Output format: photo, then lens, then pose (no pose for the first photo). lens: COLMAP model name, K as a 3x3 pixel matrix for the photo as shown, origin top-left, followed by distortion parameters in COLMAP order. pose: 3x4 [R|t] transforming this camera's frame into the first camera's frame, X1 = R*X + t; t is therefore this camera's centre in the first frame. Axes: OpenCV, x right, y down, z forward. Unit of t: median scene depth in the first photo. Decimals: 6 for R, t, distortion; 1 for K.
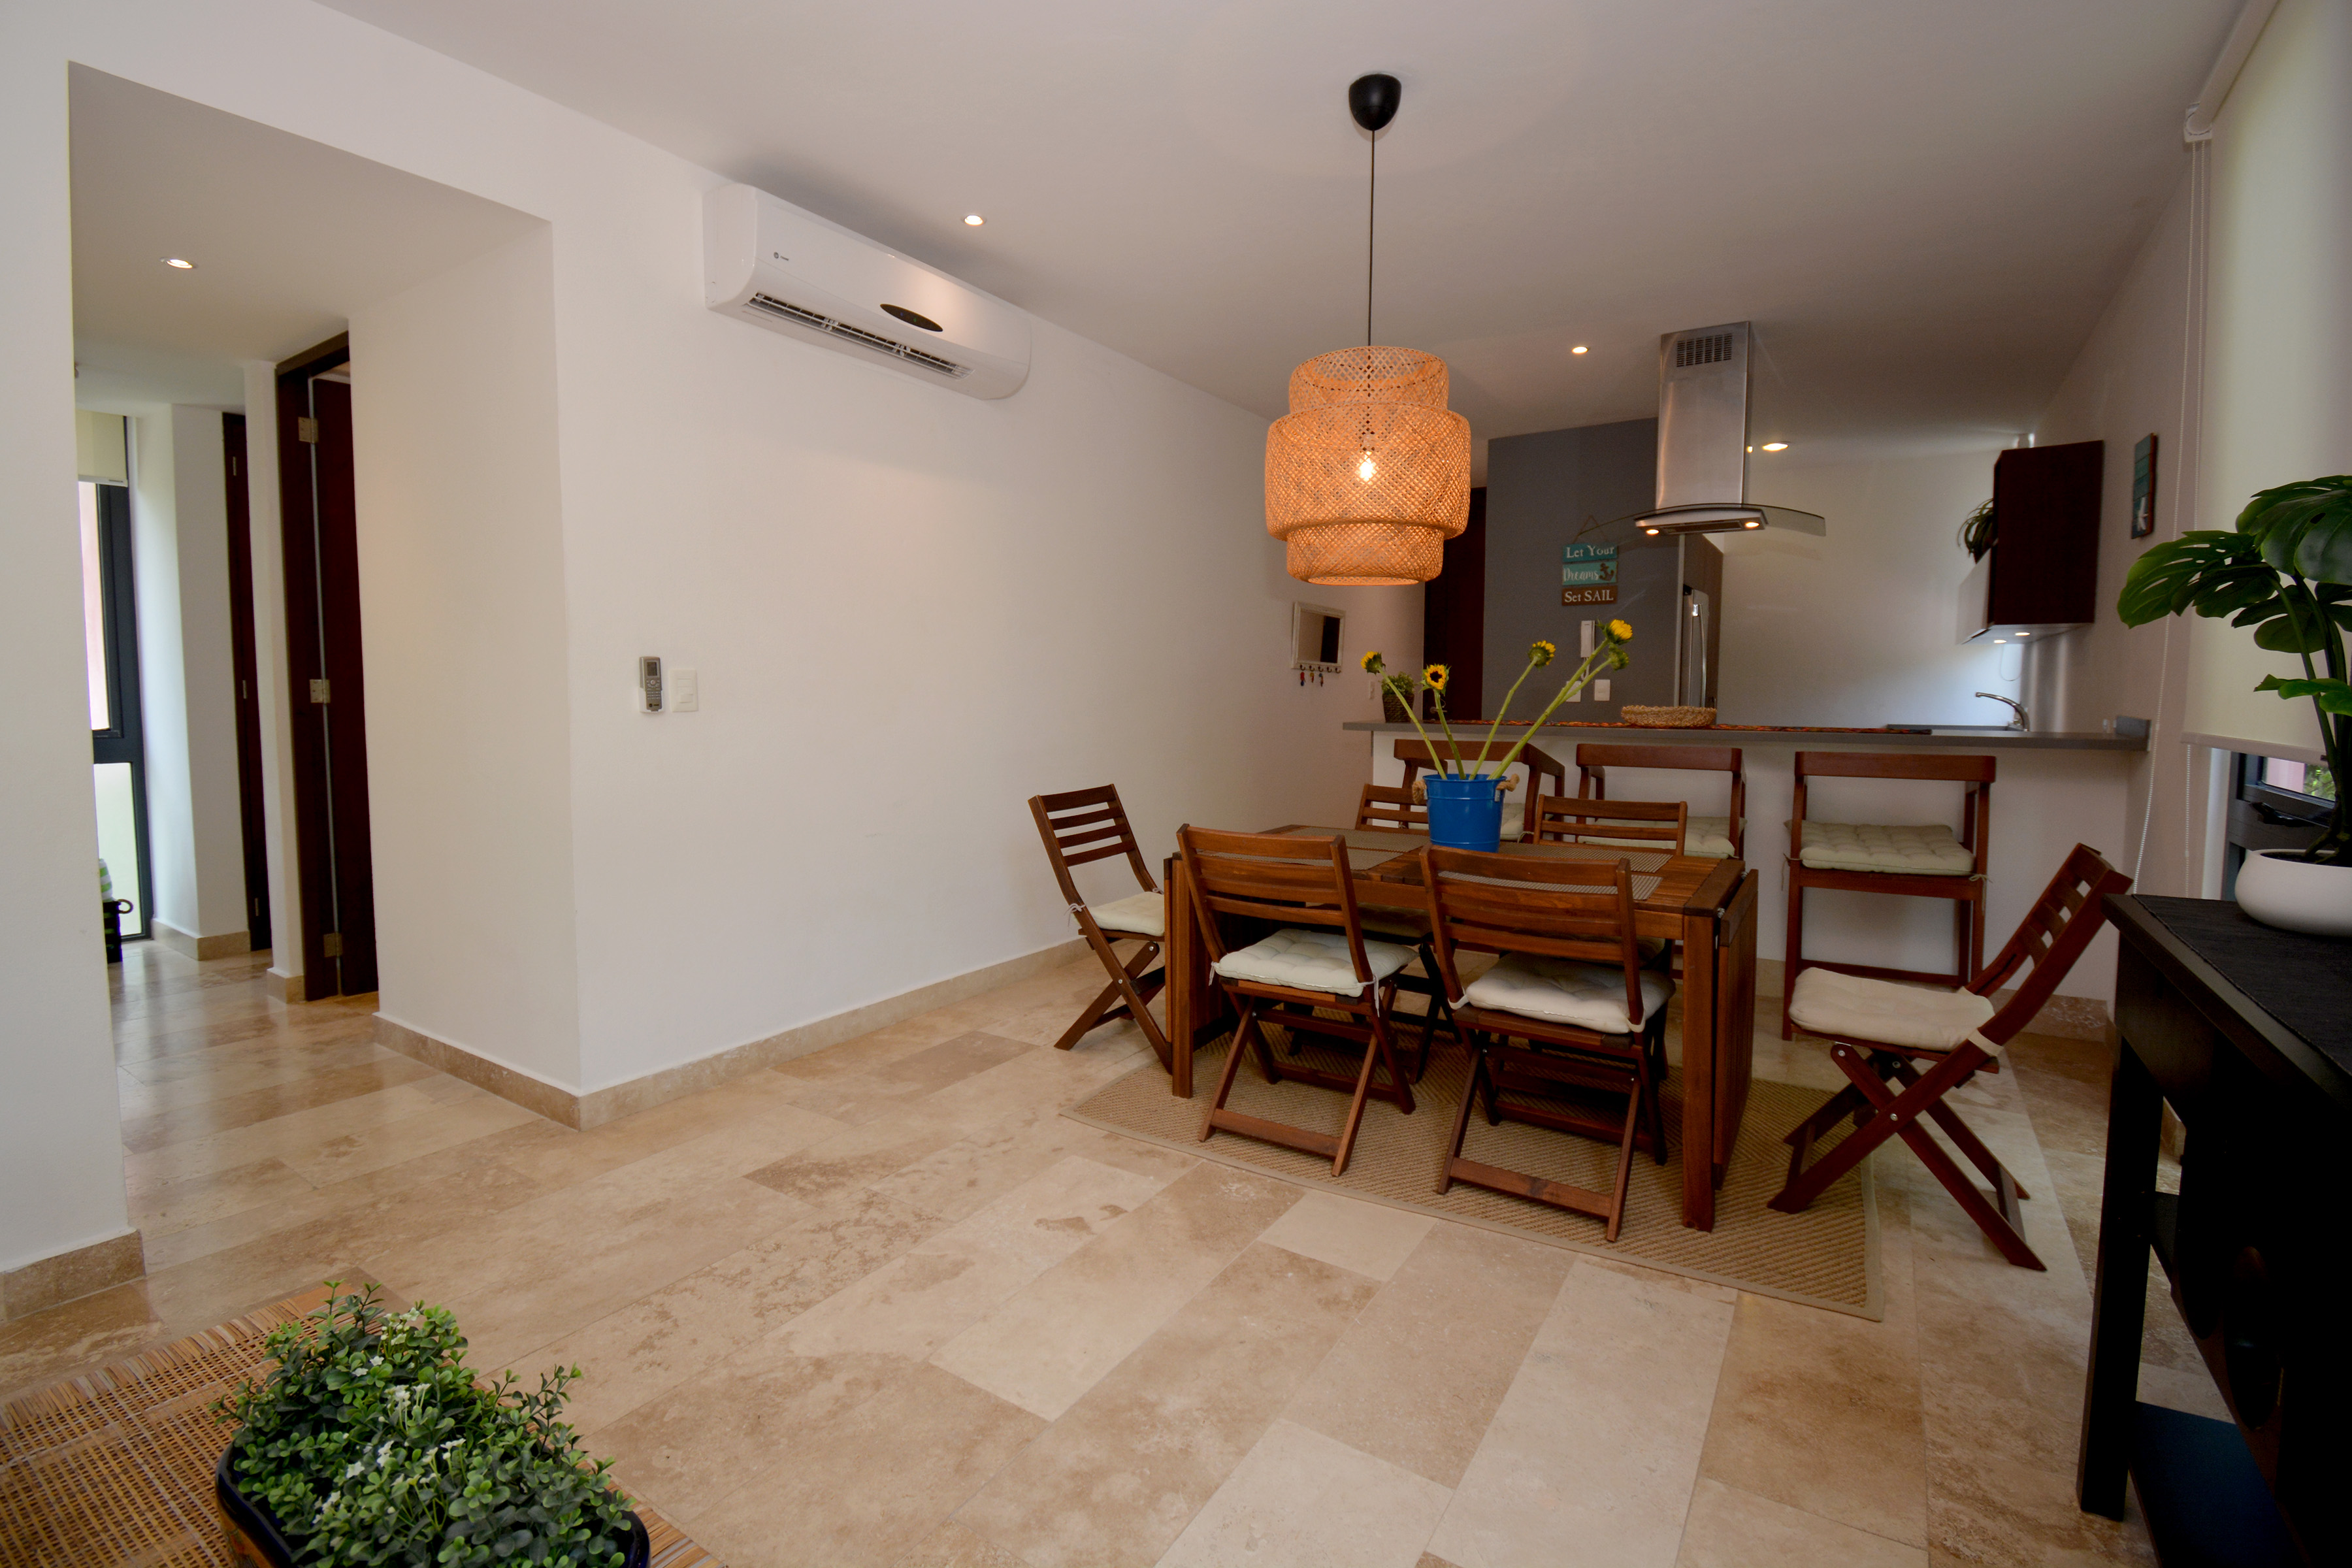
lens RADIAL K [[1060.1, 0, 1178.1], [0, 1060.1, 753.5], [0, 0, 1]] dist [0.016344, -0.026358]
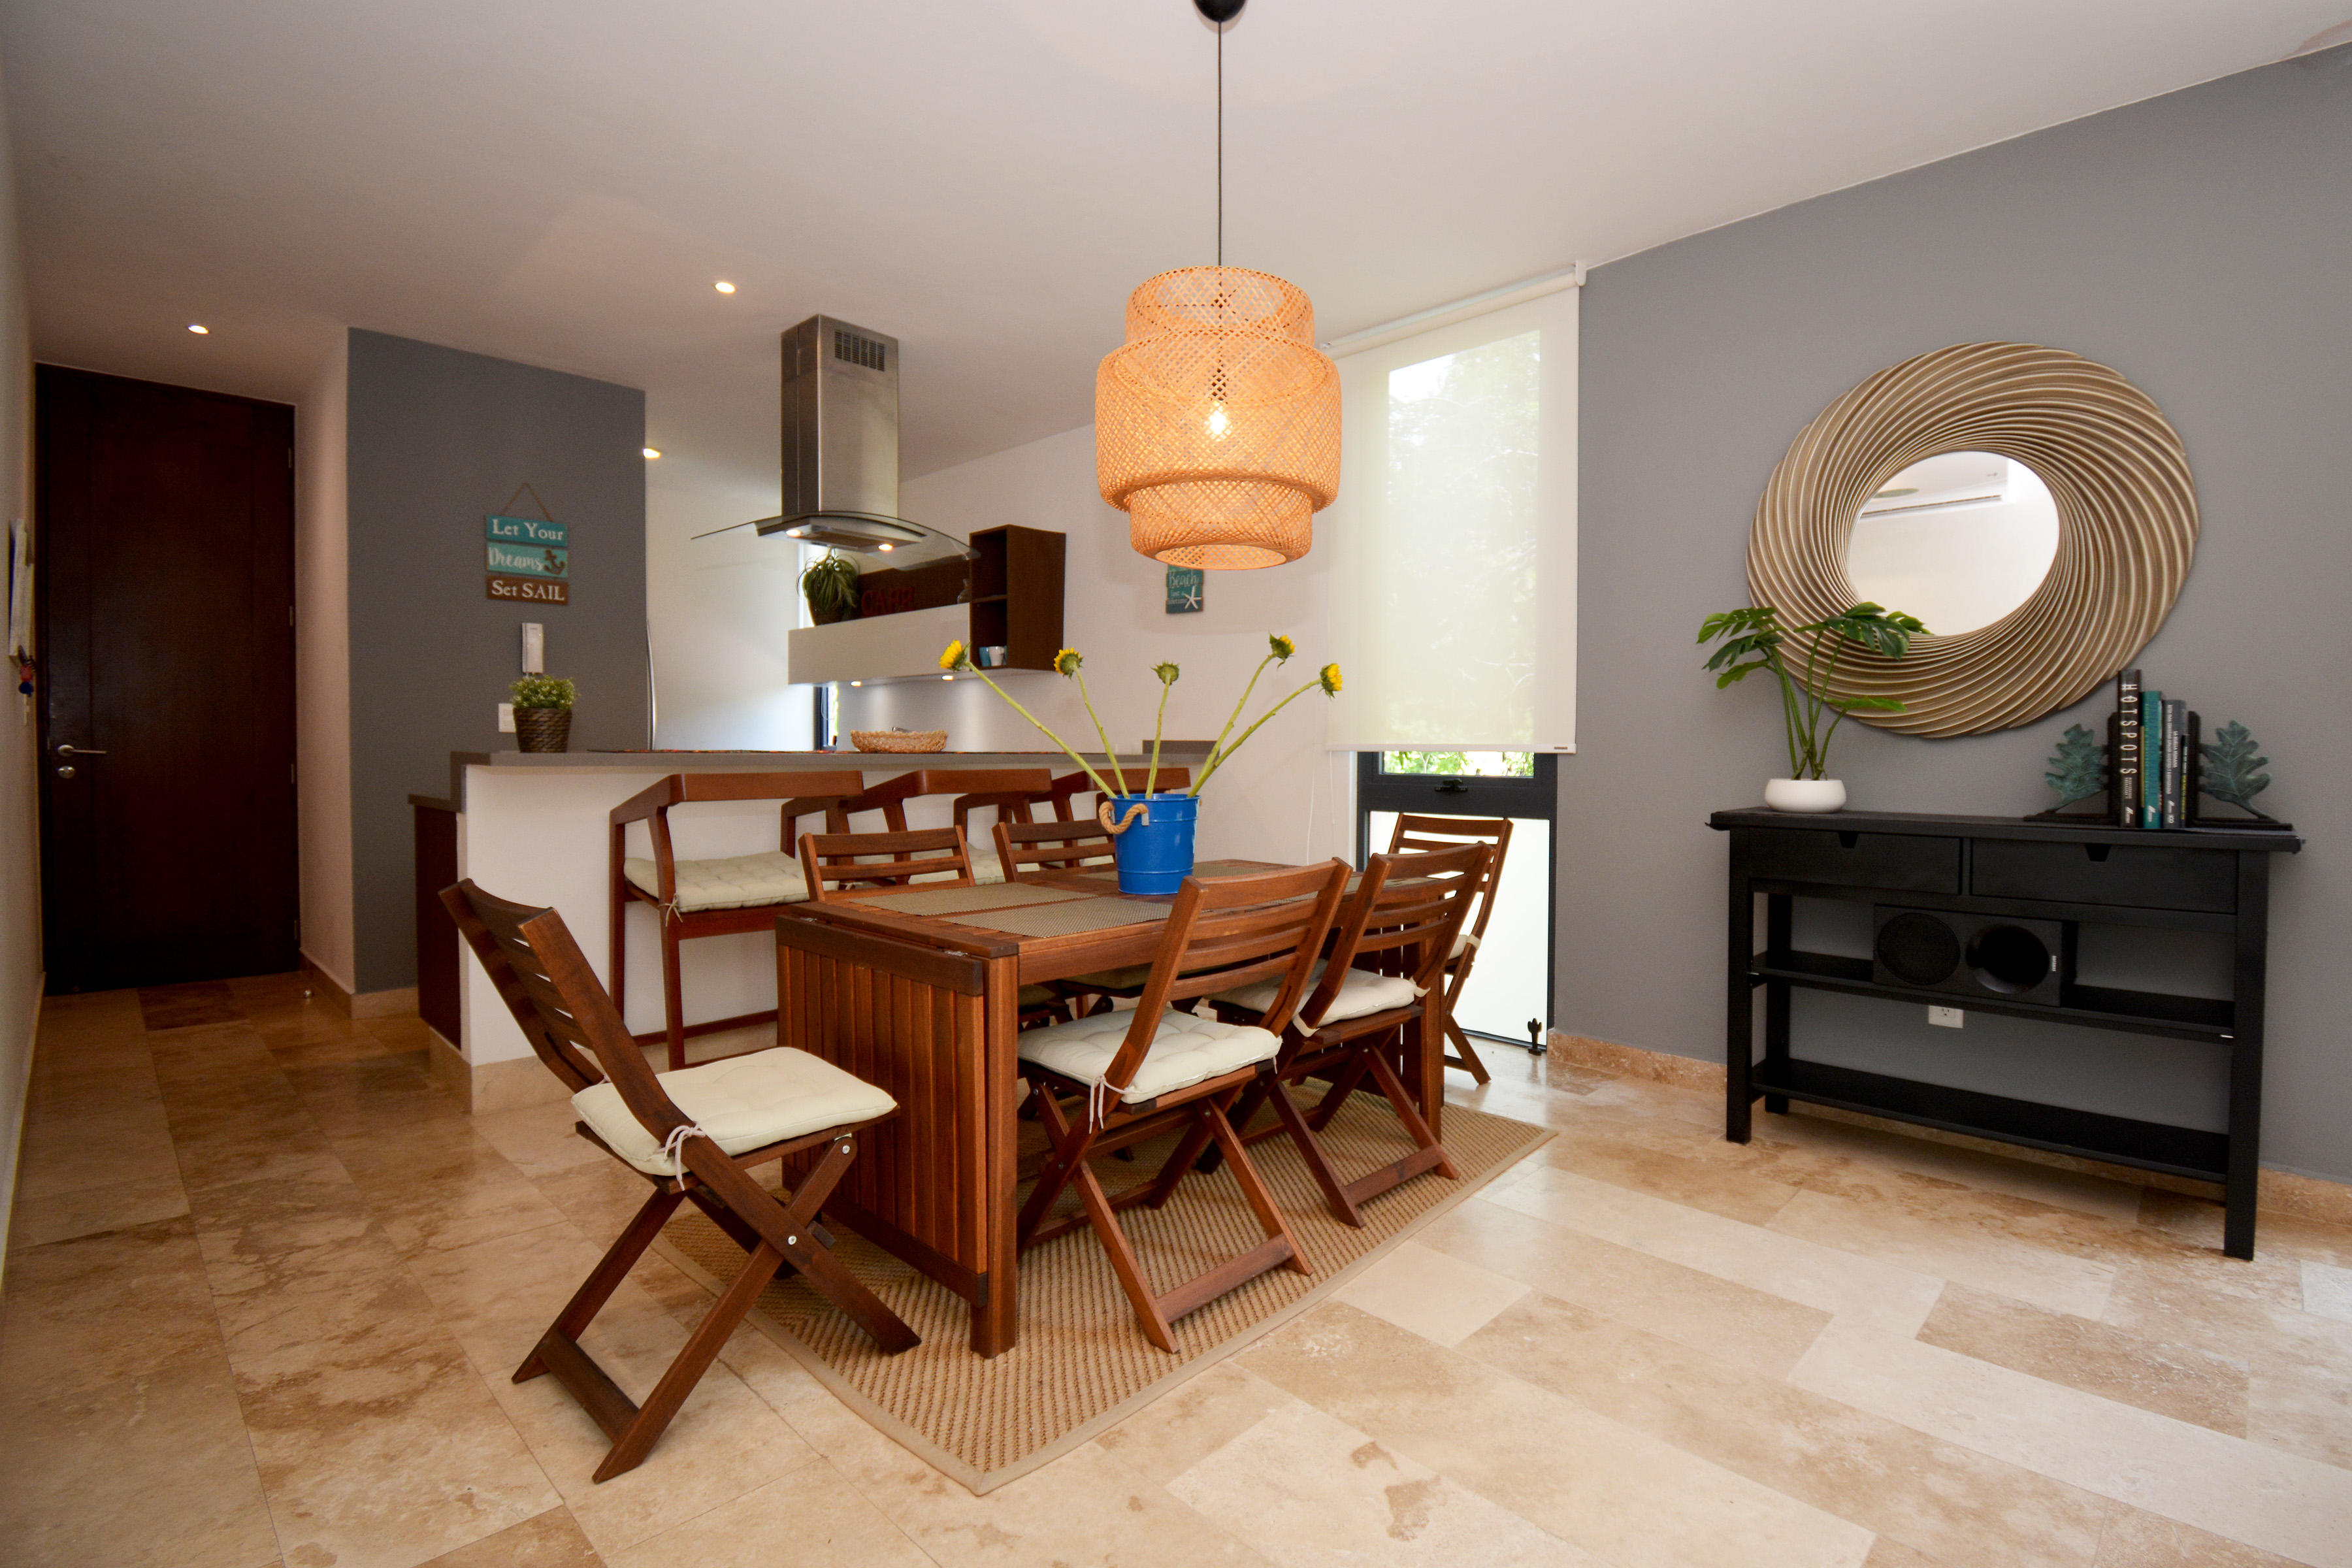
lens RADIAL K [[1088.7, 0, 1272.3], [0, 1088.7, 777.7], [0, 0, 1]] dist [0.020546, -0.027970]
pose [[0.158193, -0.028872, 0.986986, -0.580768], [0.057048, 0.998170, 0.020056, -0.005801], [-0.985759, 0.053133, 0.159551, 0.738967]]
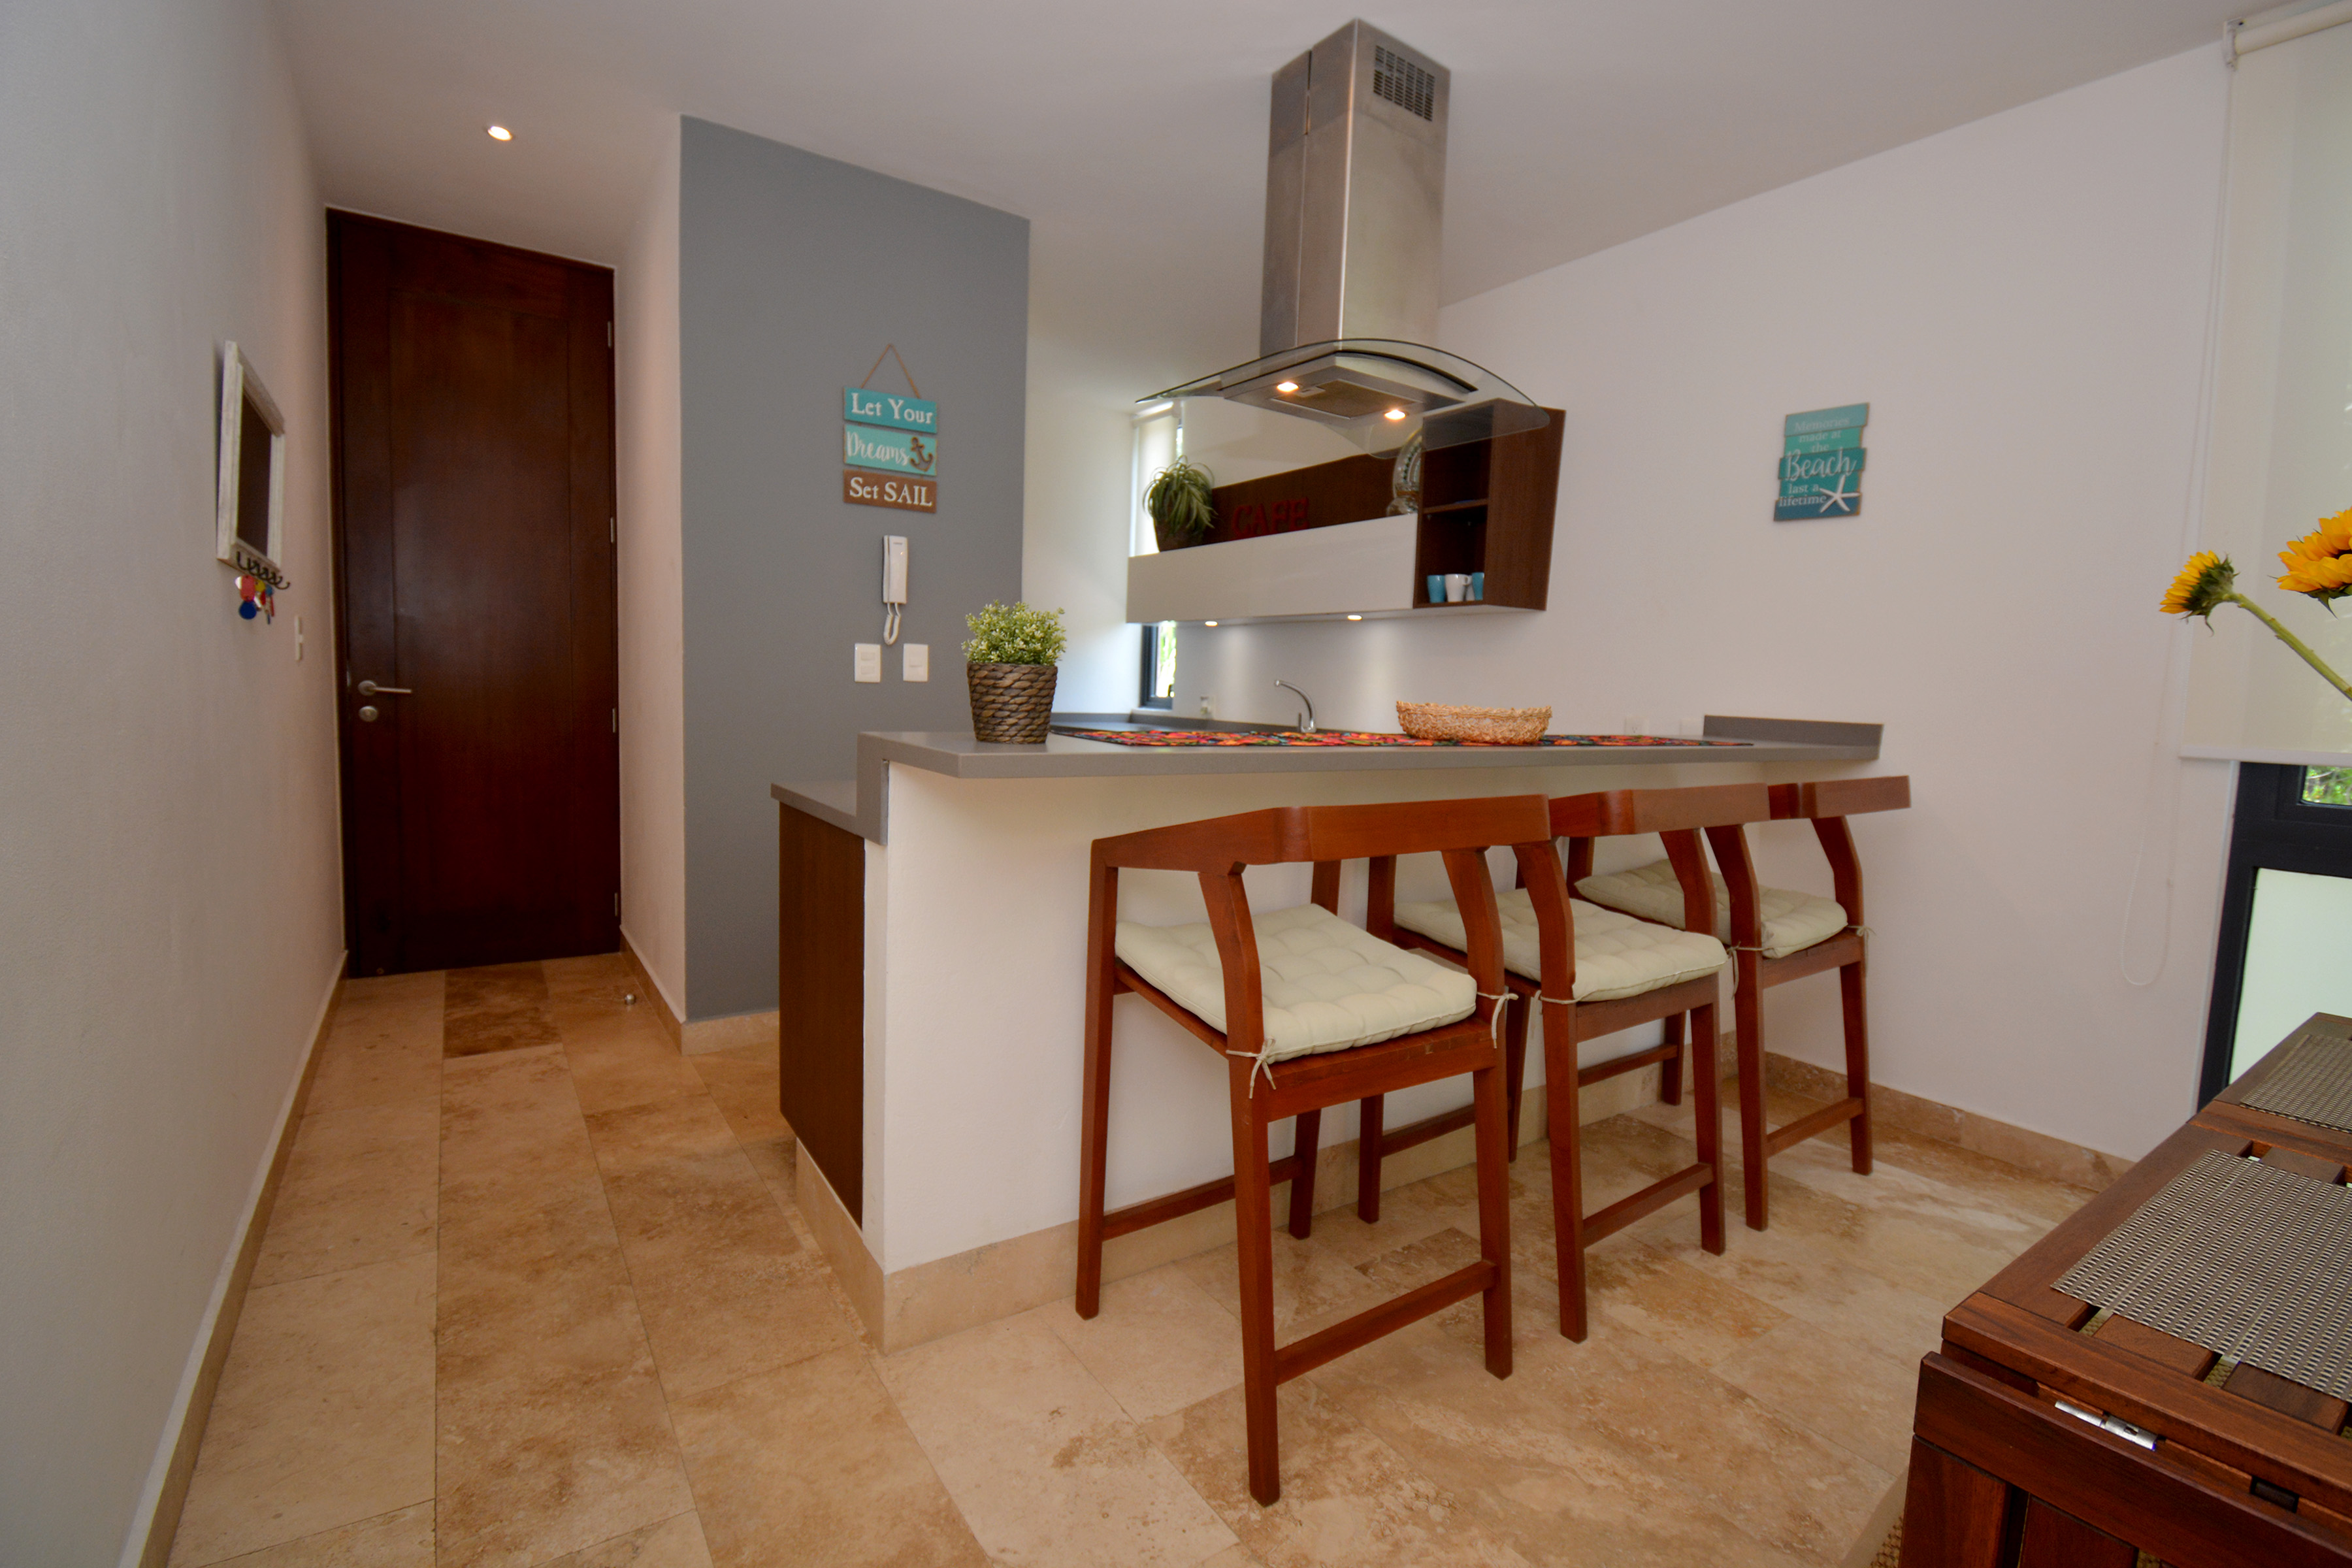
lens RADIAL K [[1056.9, 0, 1203.3], [0, 1056.9, 773.4], [0, 0, 1]] dist [0.022847, -0.027426]
pose [[0.375138, -0.068388, 0.924443, -0.151314], [0.025455, 0.997659, 0.063474, -0.064588], [-0.926619, -0.000280, 0.376001, 1.275923]]
